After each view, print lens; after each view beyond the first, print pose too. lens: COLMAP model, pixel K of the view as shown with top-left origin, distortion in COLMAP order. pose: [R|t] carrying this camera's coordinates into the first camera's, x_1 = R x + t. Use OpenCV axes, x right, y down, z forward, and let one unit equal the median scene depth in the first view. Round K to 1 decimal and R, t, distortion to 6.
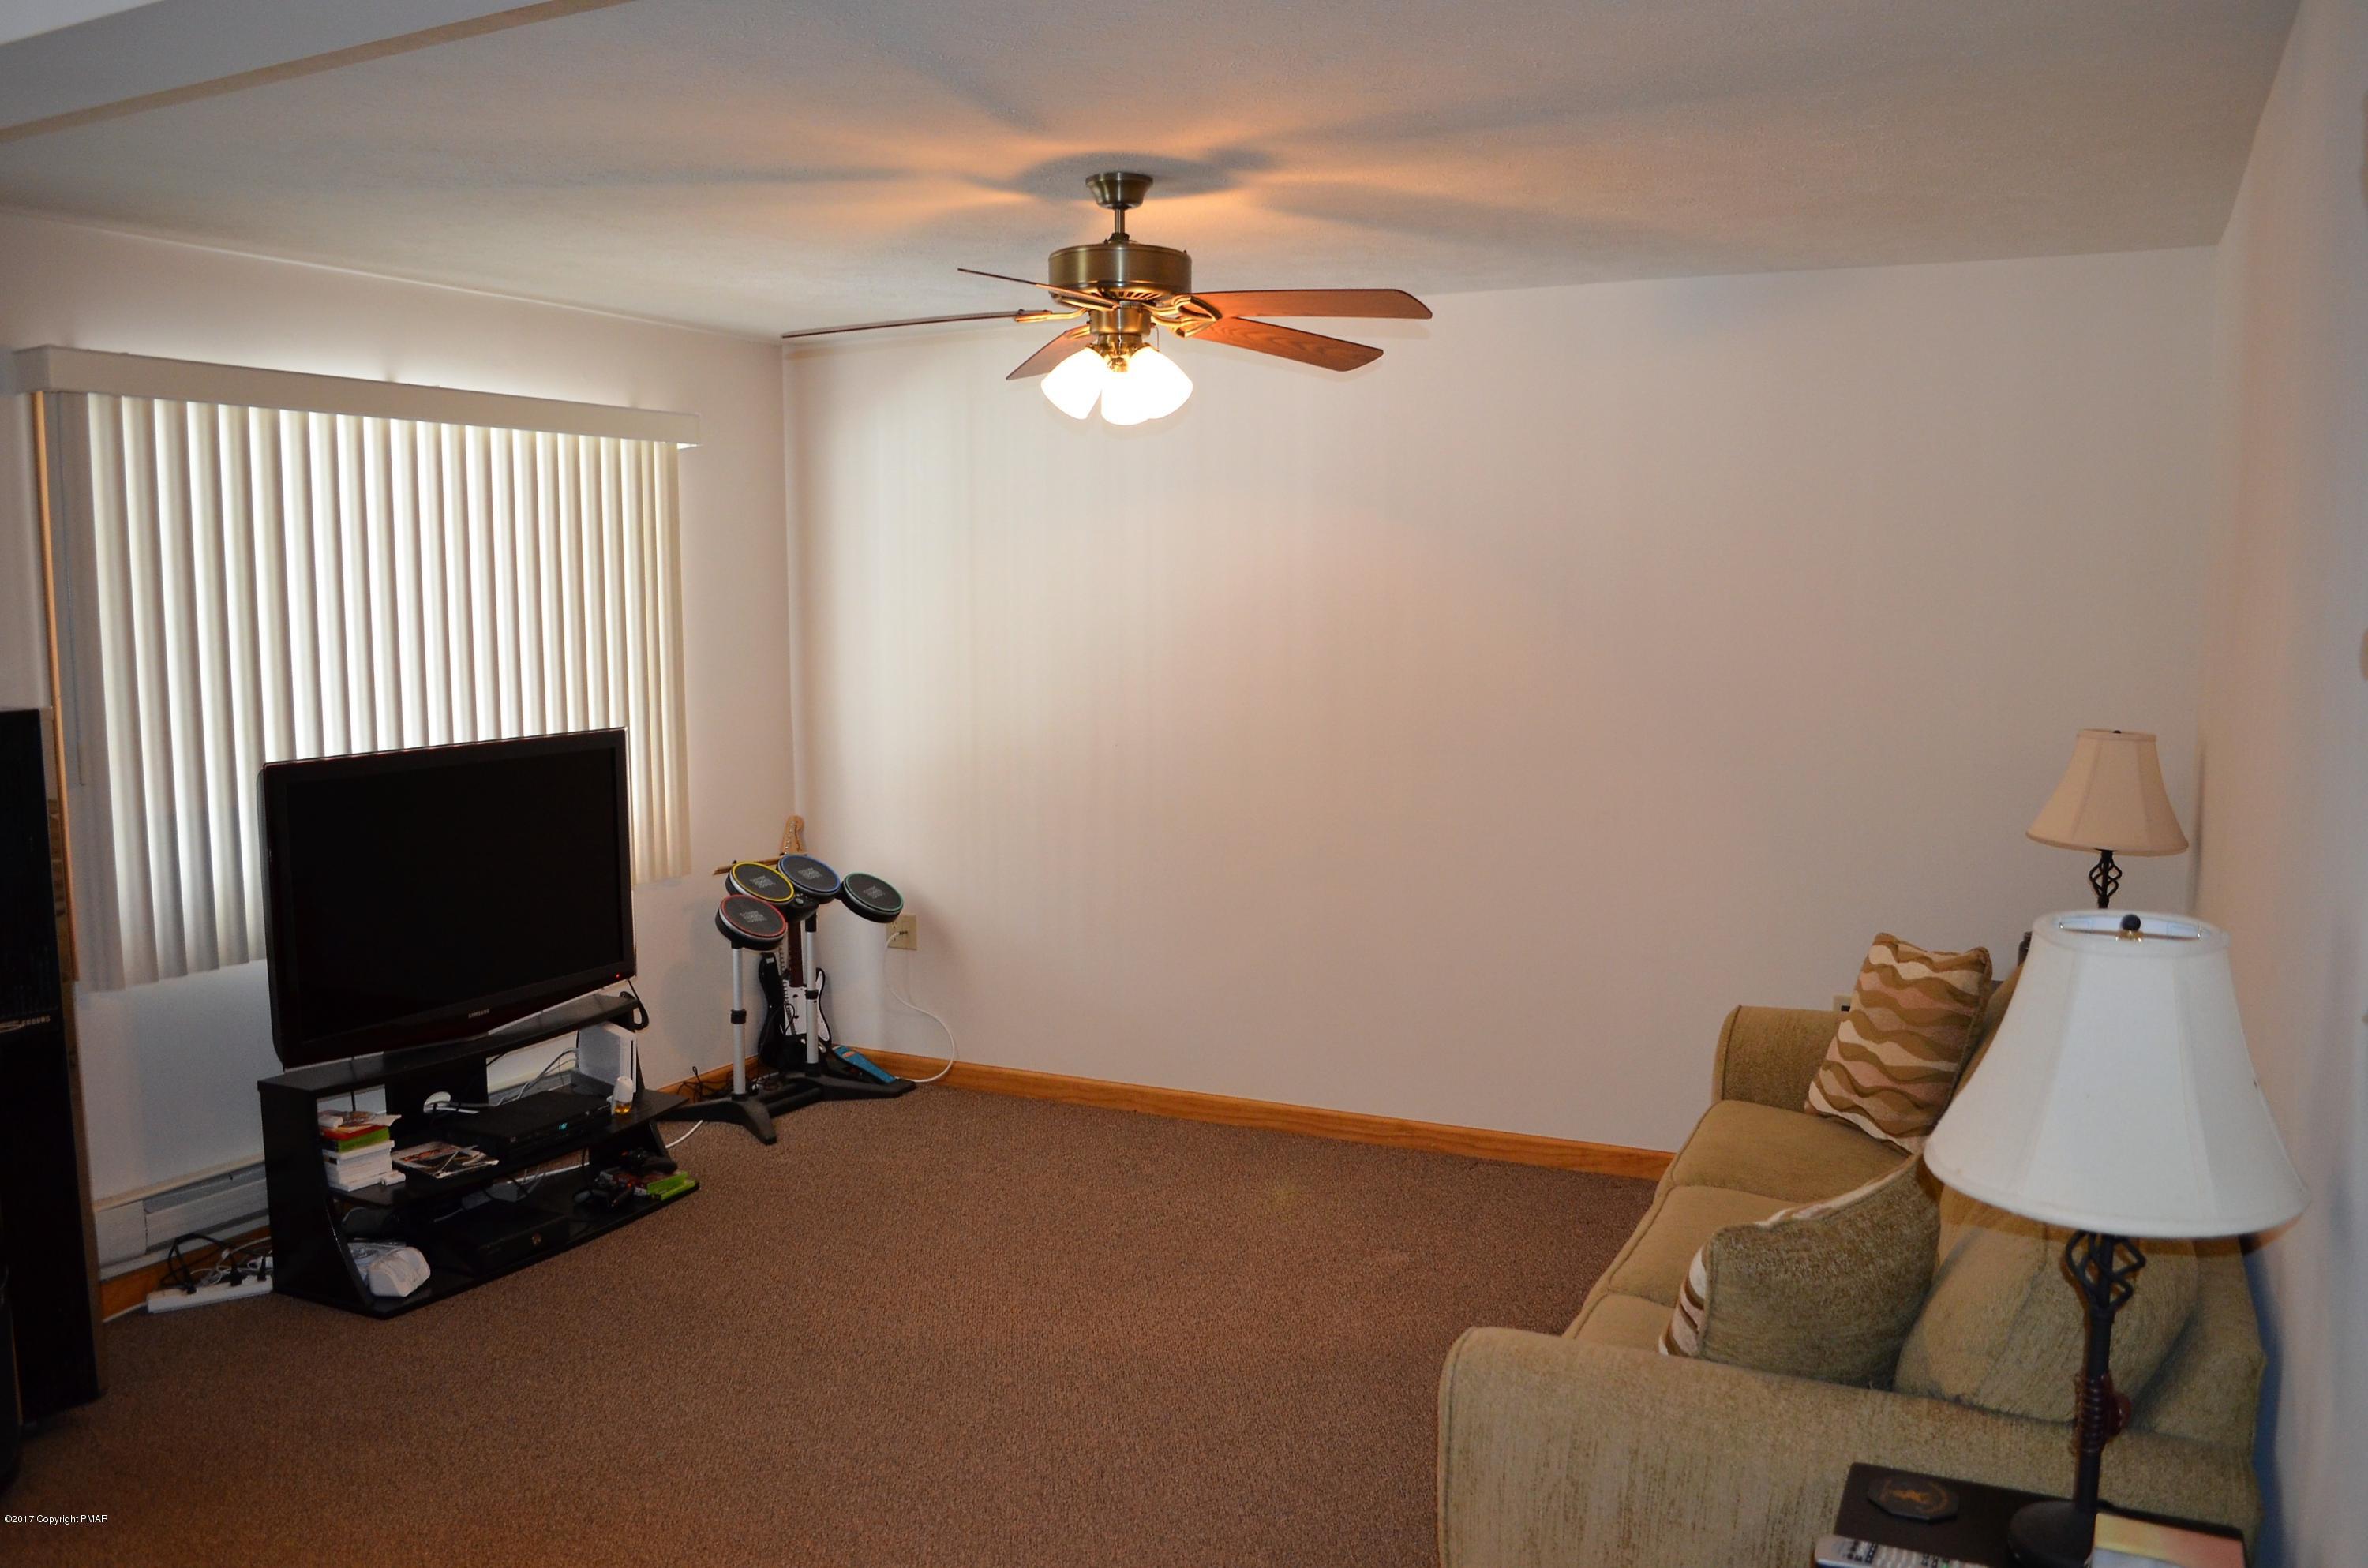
lens RADIAL K [[1866.7, 0, 1193.9], [0, 1866.7, 801.3], [0, 0, 1]] dist [-0.079251, 0.008678]
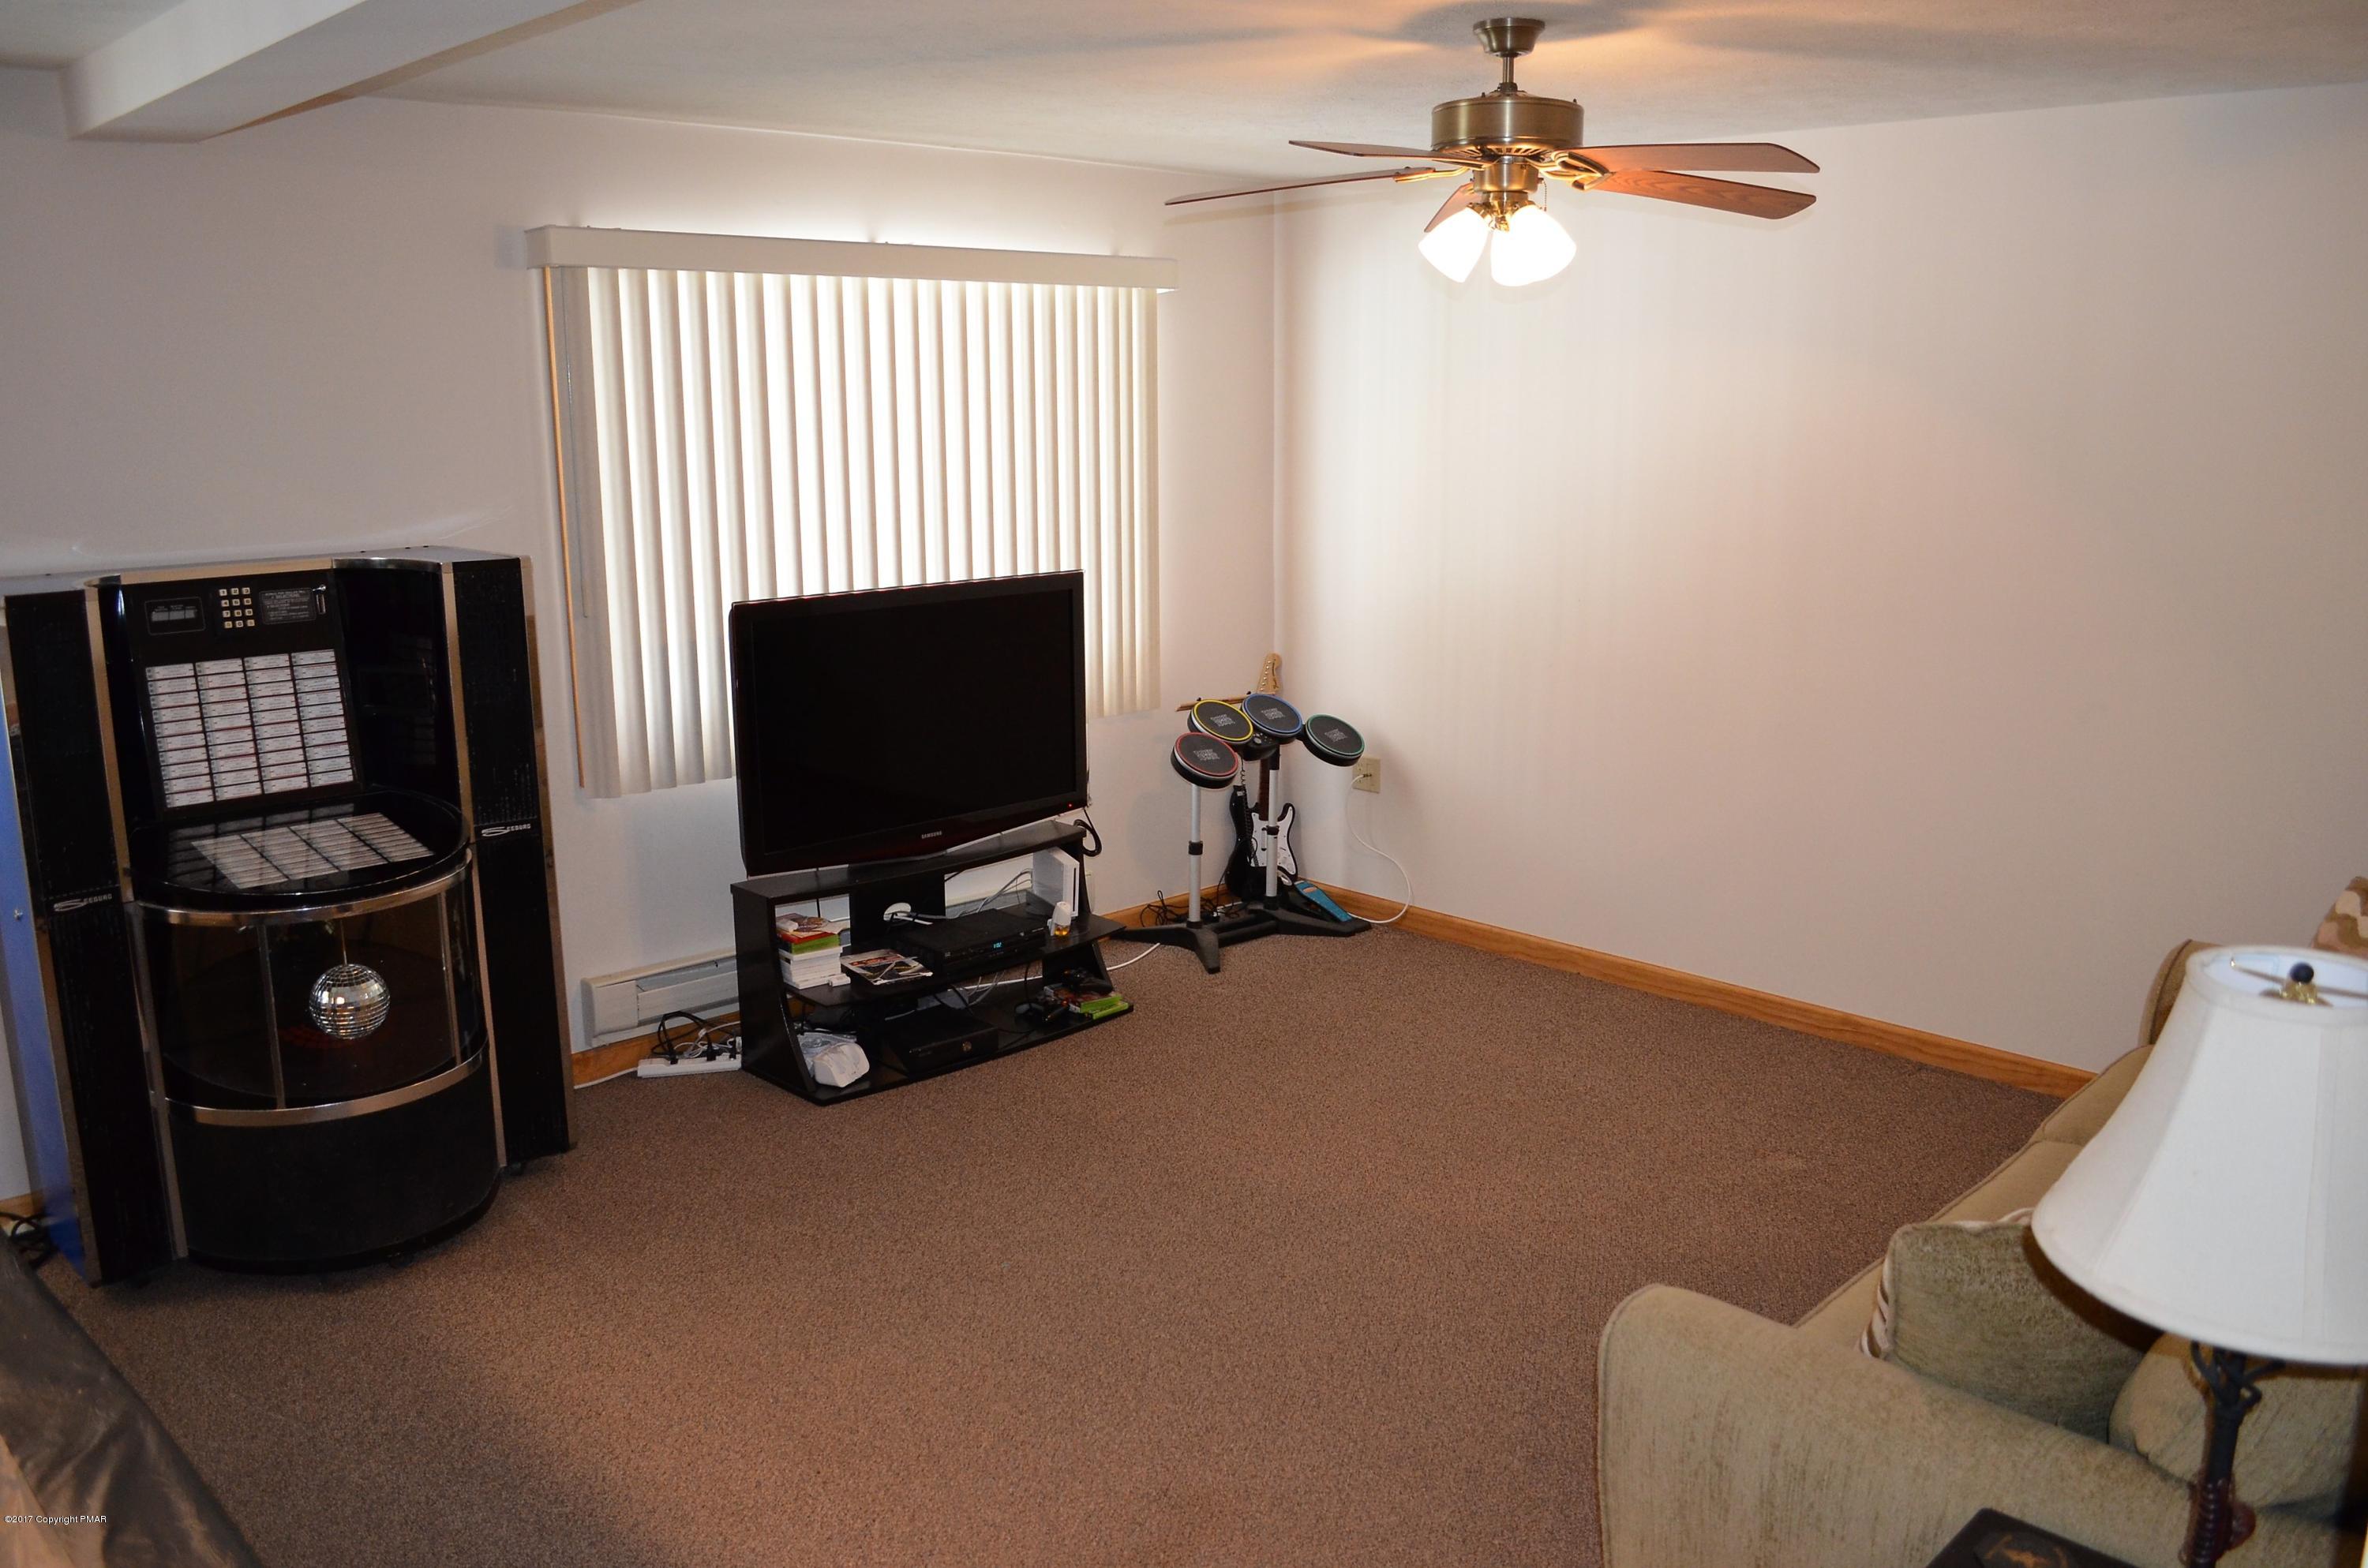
lens RADIAL K [[1866.7, 0, 1193.9], [0, 1866.7, 801.3], [0, 0, 1]] dist [-0.079251, 0.008678]
pose [[0.941961, 0.072496, -0.327803, 0.123651], [-0.037626, 0.993052, 0.111500, -0.034912], [0.333608, -0.092695, 0.938143, 0.024770]]
